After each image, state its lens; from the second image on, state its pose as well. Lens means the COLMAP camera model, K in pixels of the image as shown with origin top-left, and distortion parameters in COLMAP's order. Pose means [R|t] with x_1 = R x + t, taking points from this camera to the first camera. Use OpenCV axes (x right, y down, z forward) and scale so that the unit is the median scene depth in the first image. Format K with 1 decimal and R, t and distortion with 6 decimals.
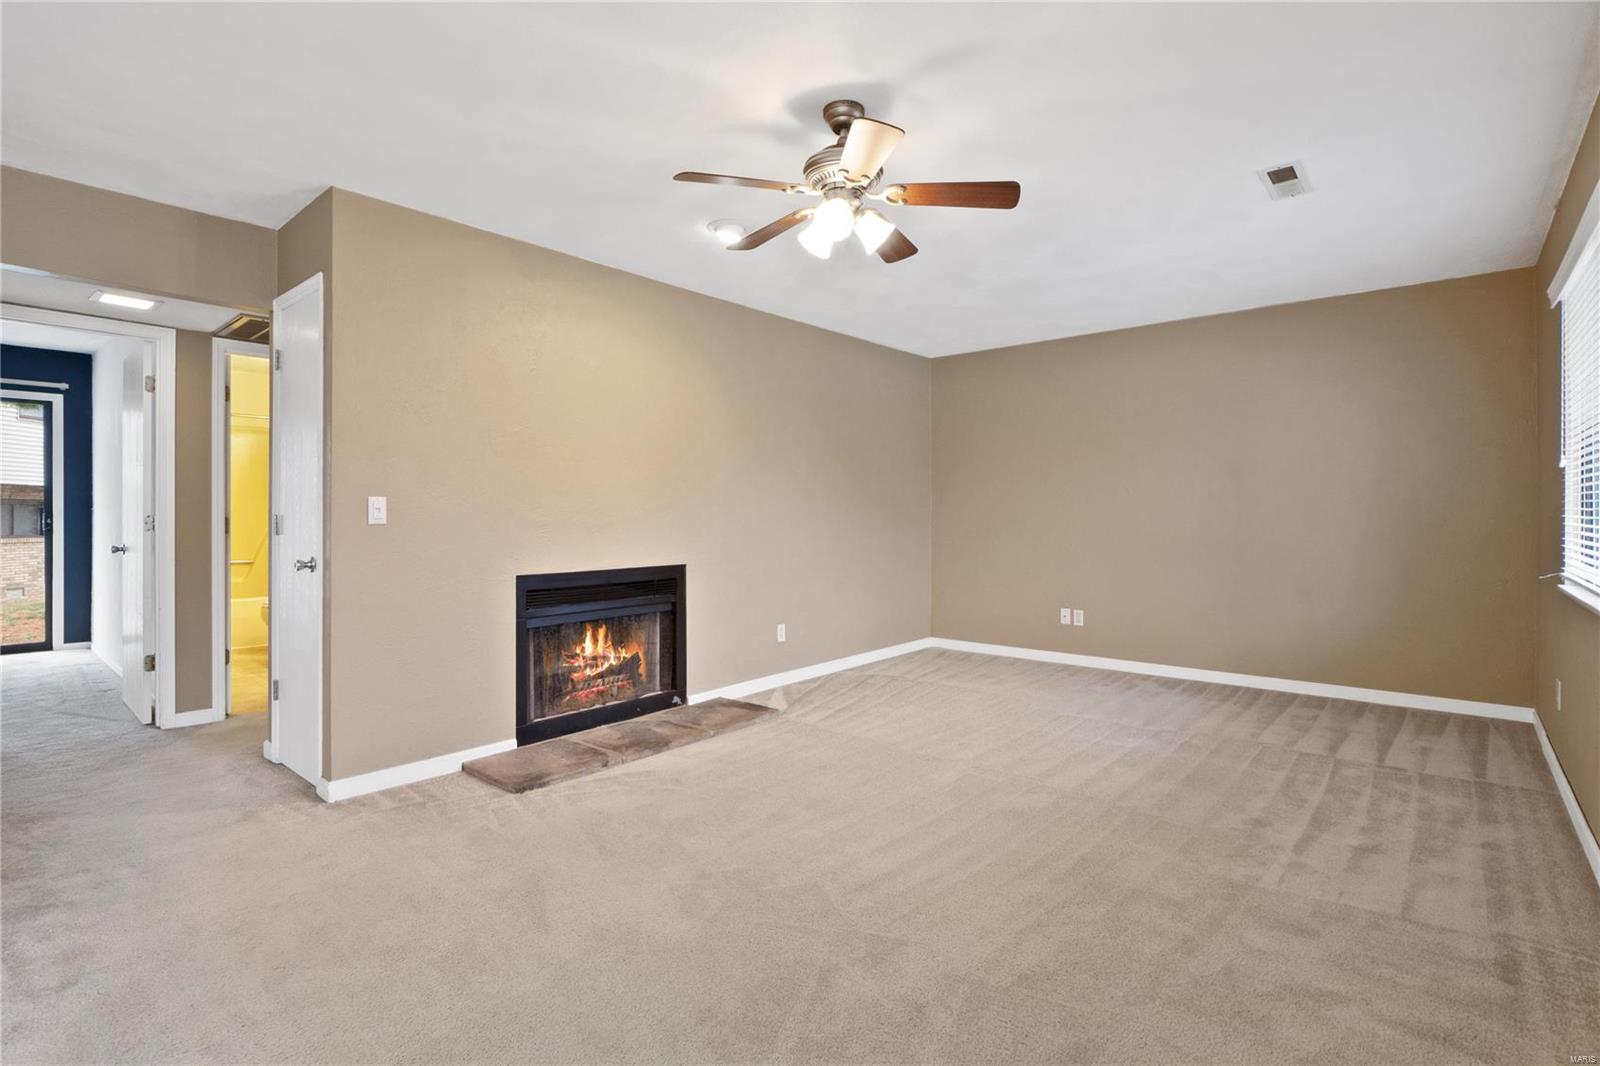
lens RADIAL K [[754.8, 0, 804.4], [0, 754.8, 512.5], [0, 0, 1]] dist [0.000323, -0.006858]
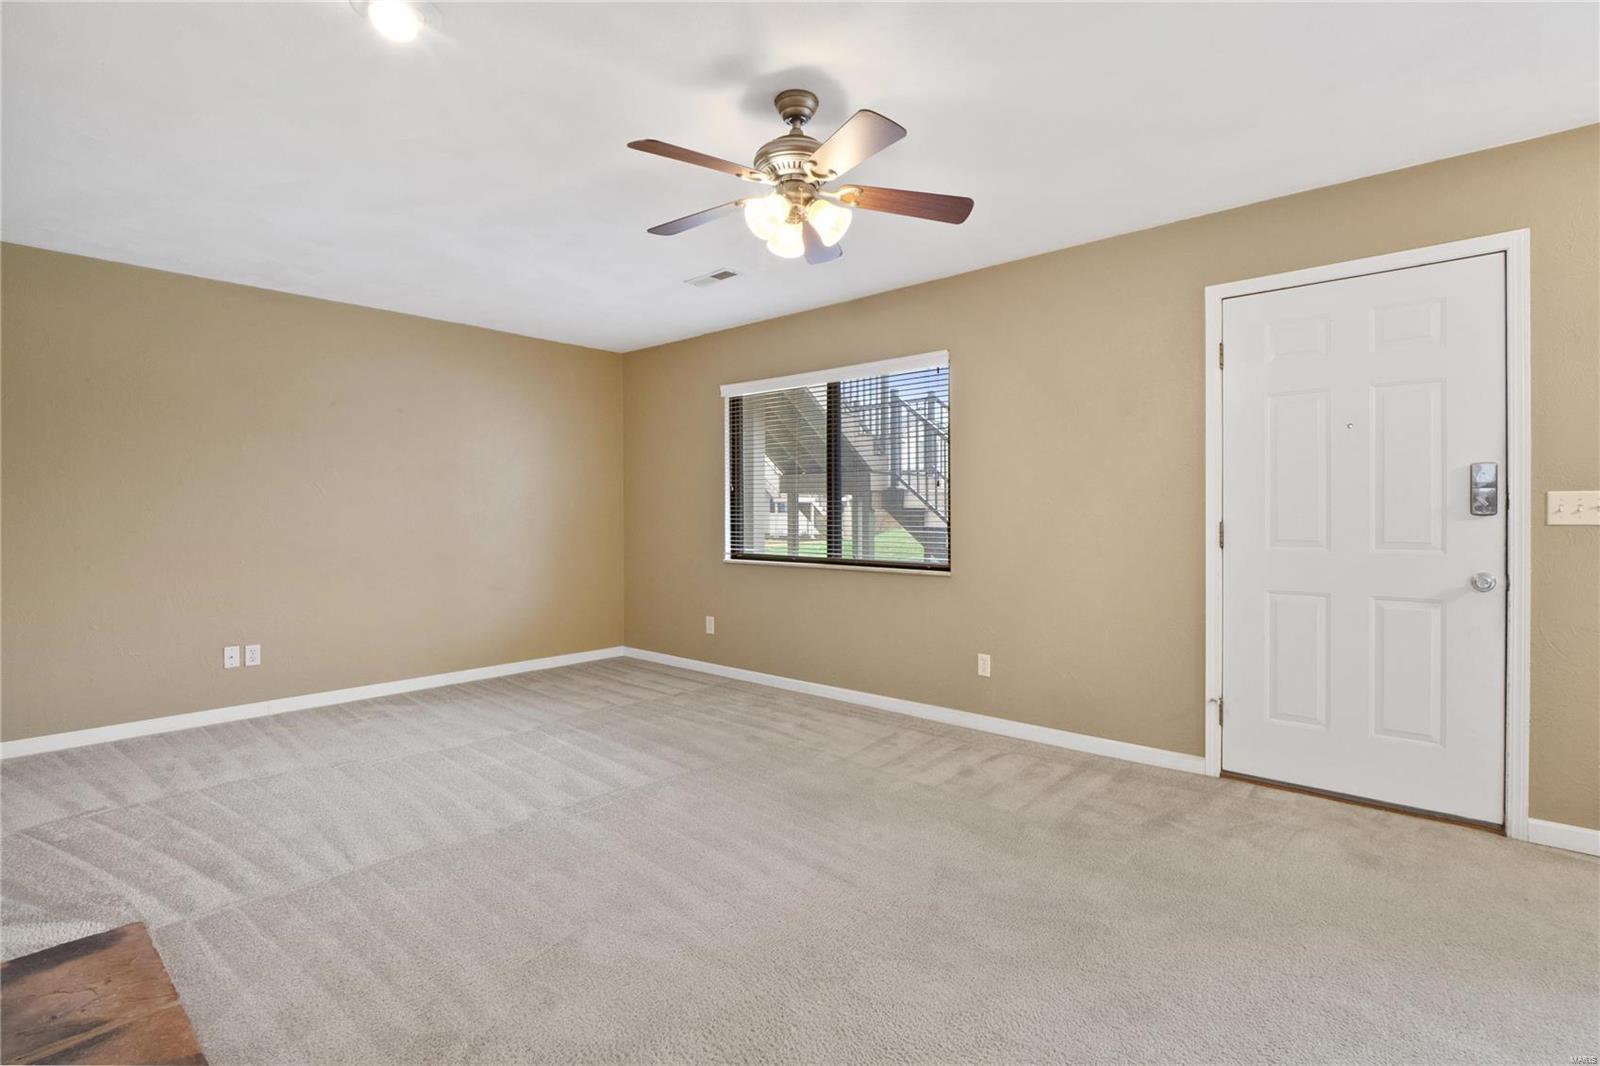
lens RADIAL K [[754.8, 0, 804.4], [0, 754.8, 512.5], [0, 0, 1]] dist [0.000323, -0.006858]
pose [[0.017305, -0.000149, 0.999850, -0.699953], [-0.004536, 0.999990, 0.000228, -0.016708], [-0.999840, -0.004540, 0.017305, 0.740802]]
